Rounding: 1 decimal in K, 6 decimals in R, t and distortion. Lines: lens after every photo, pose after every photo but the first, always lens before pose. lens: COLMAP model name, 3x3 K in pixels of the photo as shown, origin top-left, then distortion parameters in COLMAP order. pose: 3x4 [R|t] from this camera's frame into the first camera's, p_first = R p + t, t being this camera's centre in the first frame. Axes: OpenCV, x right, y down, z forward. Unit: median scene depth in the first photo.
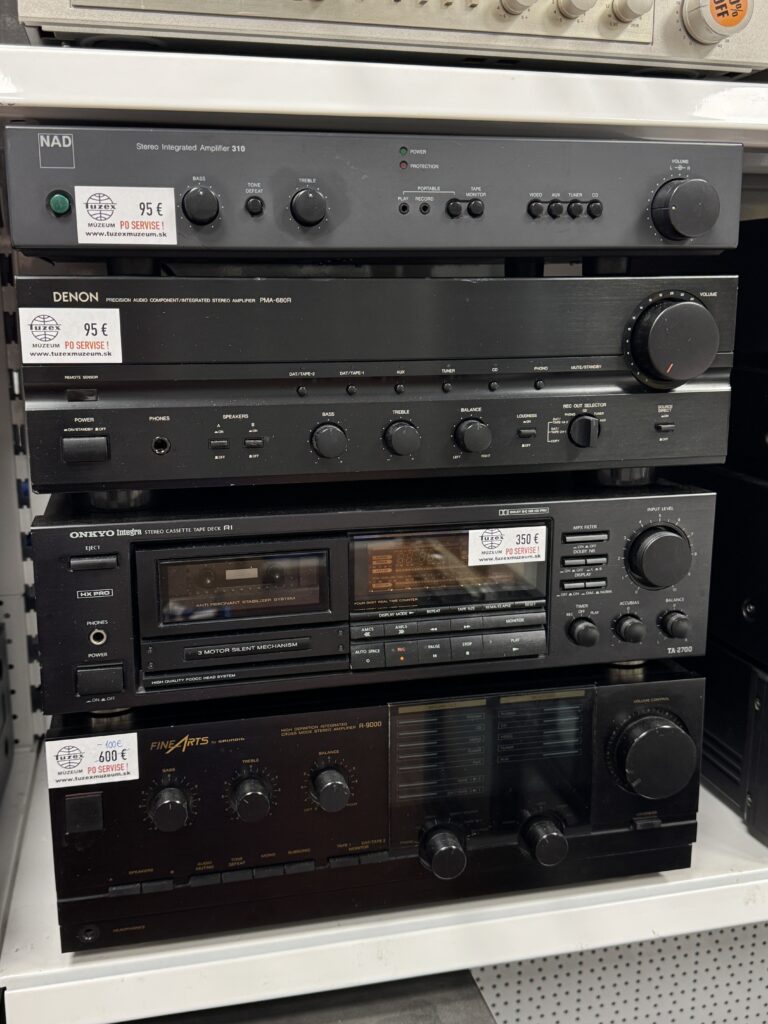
lens RADIAL K [[1050.0, 0, 391.8], [0, 1050.0, 511.0], [0, 0, 1]] dist [0.013362, 0.000000]
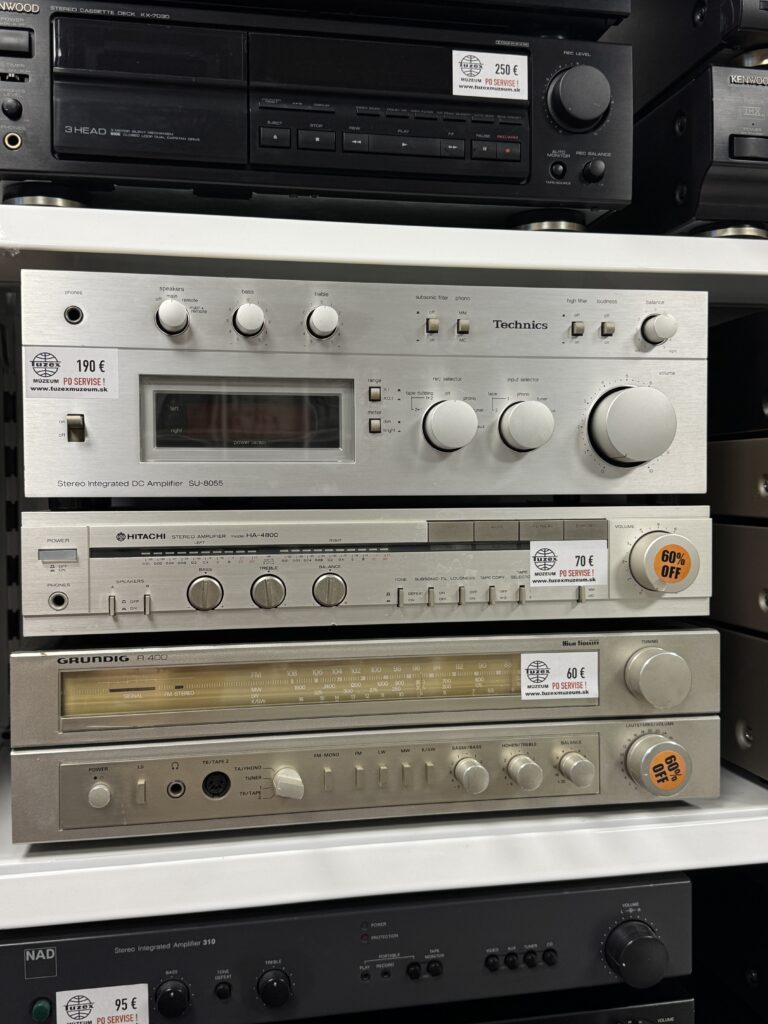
lens RADIAL K [[1050.0, 0, 375.0], [0, 1050.0, 511.2], [0, 0, 1]] dist [0.013362, 0.000000]
pose [[0.999105, -0.005199, -0.041977, 0.067684], [-0.001644, 0.986896, -0.161352, -0.577755], [0.042266, 0.161276, 0.986004, -0.119457]]
